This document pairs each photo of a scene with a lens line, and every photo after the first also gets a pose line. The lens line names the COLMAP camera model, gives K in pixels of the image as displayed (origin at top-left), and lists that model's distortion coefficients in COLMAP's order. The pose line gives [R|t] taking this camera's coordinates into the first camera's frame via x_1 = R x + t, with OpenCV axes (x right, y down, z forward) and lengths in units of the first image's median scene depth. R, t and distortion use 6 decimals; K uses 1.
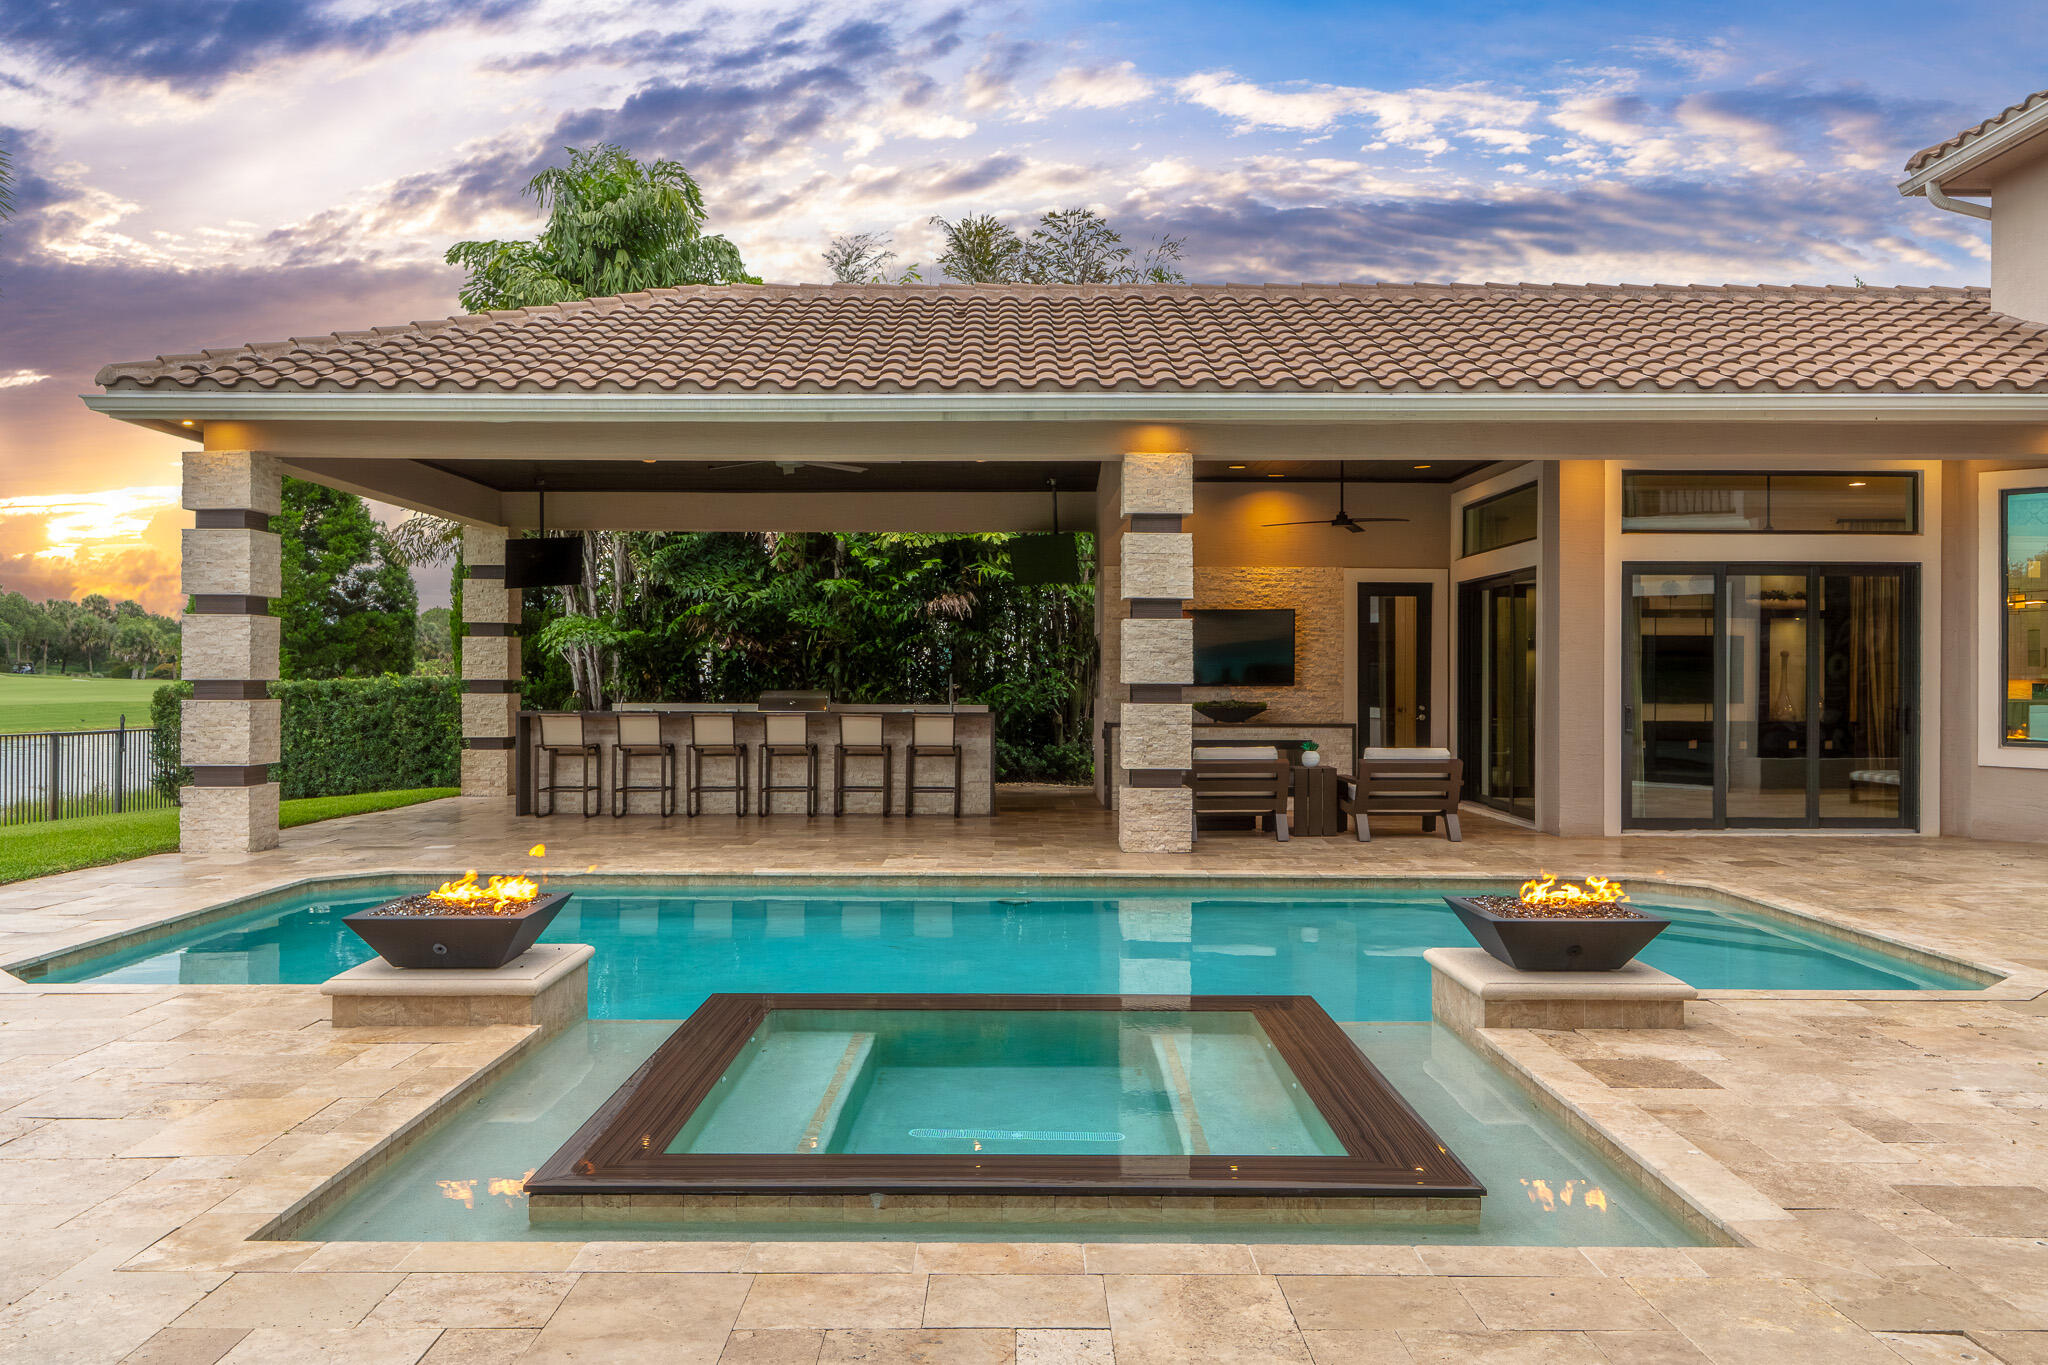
lens RADIAL K [[1595.3, 0, 1013.5], [0, 1595.3, 673.6], [0, 0, 1]] dist [0.011398, -0.004620]
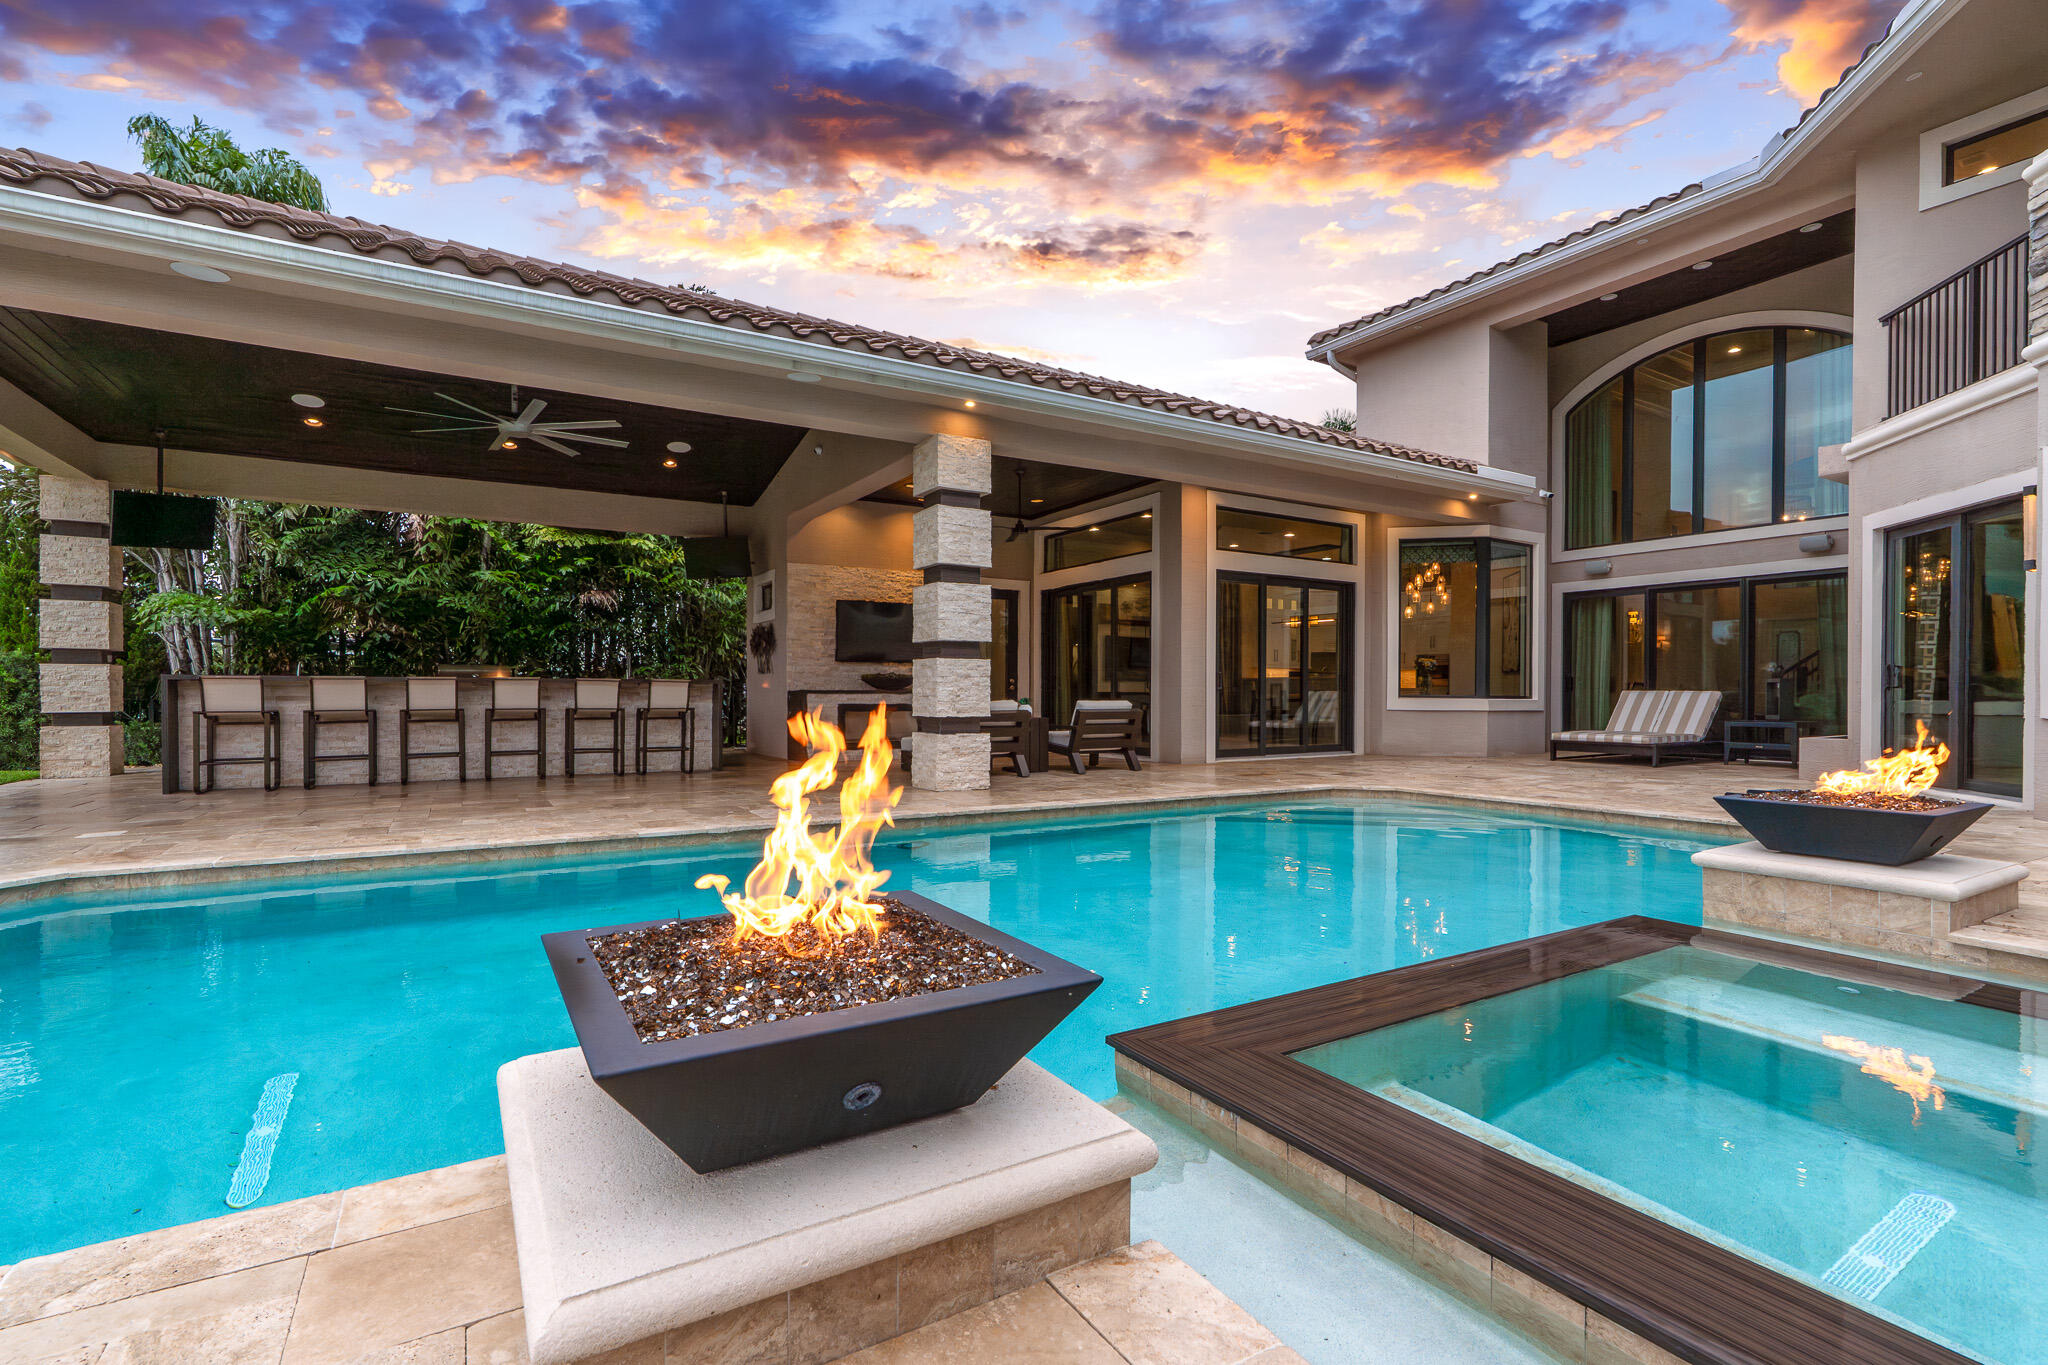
lens RADIAL K [[944.0, 0, 1020.0], [0, 944.0, 704.1], [0, 0, 1]] dist [-0.009890, 0.005206]
pose [[0.857521, -0.006957, 0.514401, -0.170496], [-0.000164, 0.999905, 0.013796, 0.032266], [-0.514448, -0.011915, 0.857439, 0.315267]]
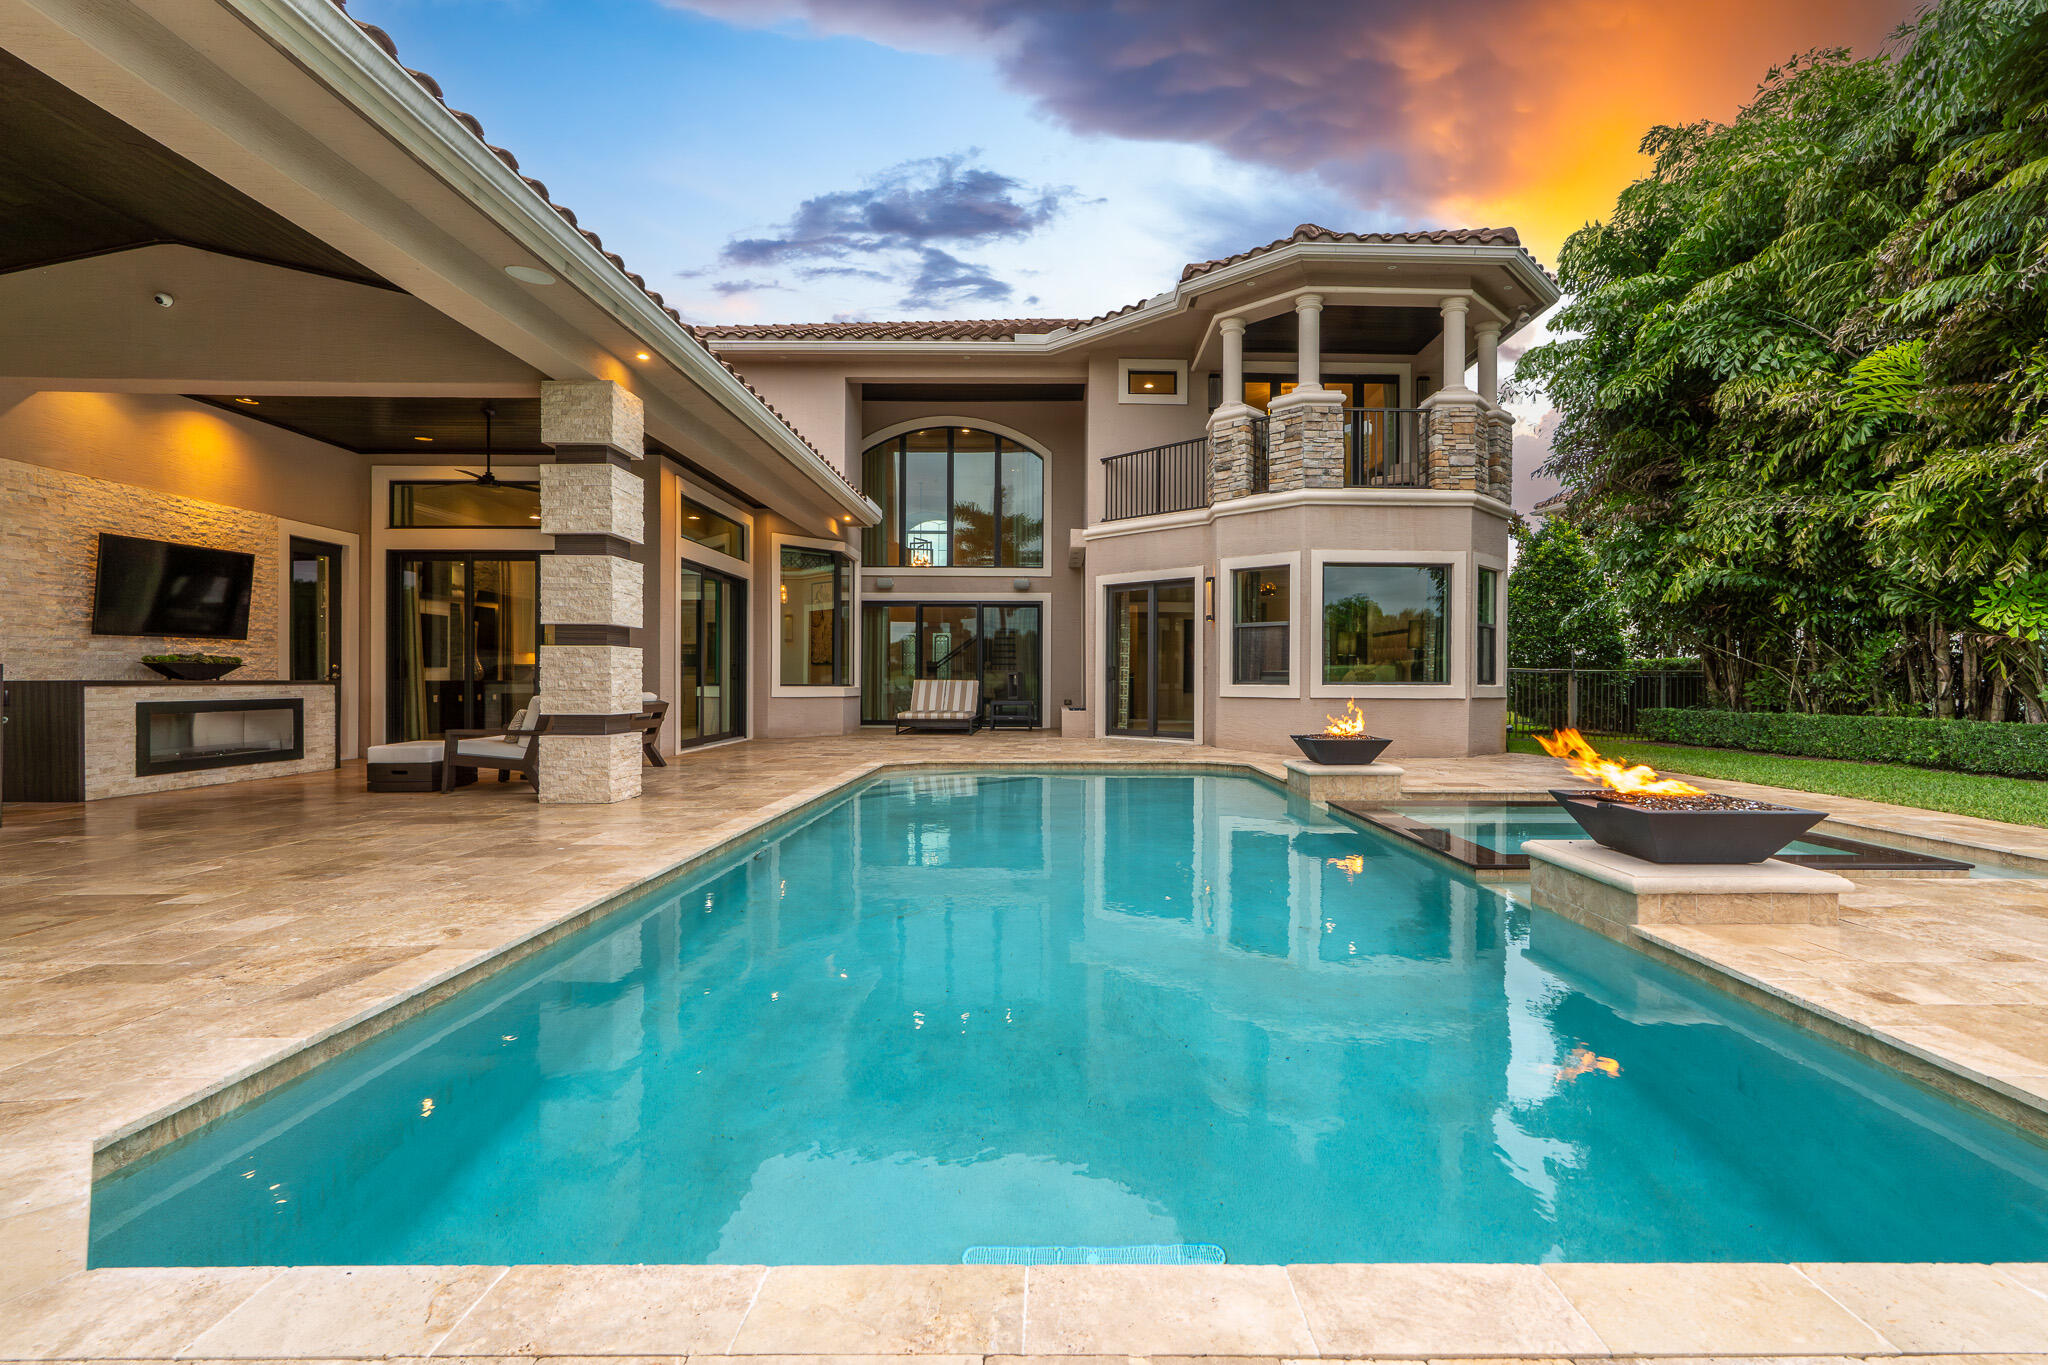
lens RADIAL K [[944.0, 0, 1072.3], [0, 944.0, 682.7], [0, 0, 1]] dist [-0.009890, 0.005206]
pose [[-0.017461, -0.006513, 0.999826, -0.383140], [-0.004024, 0.999971, 0.006444, 0.027953], [-0.999839, -0.003911, -0.017486, 0.572334]]
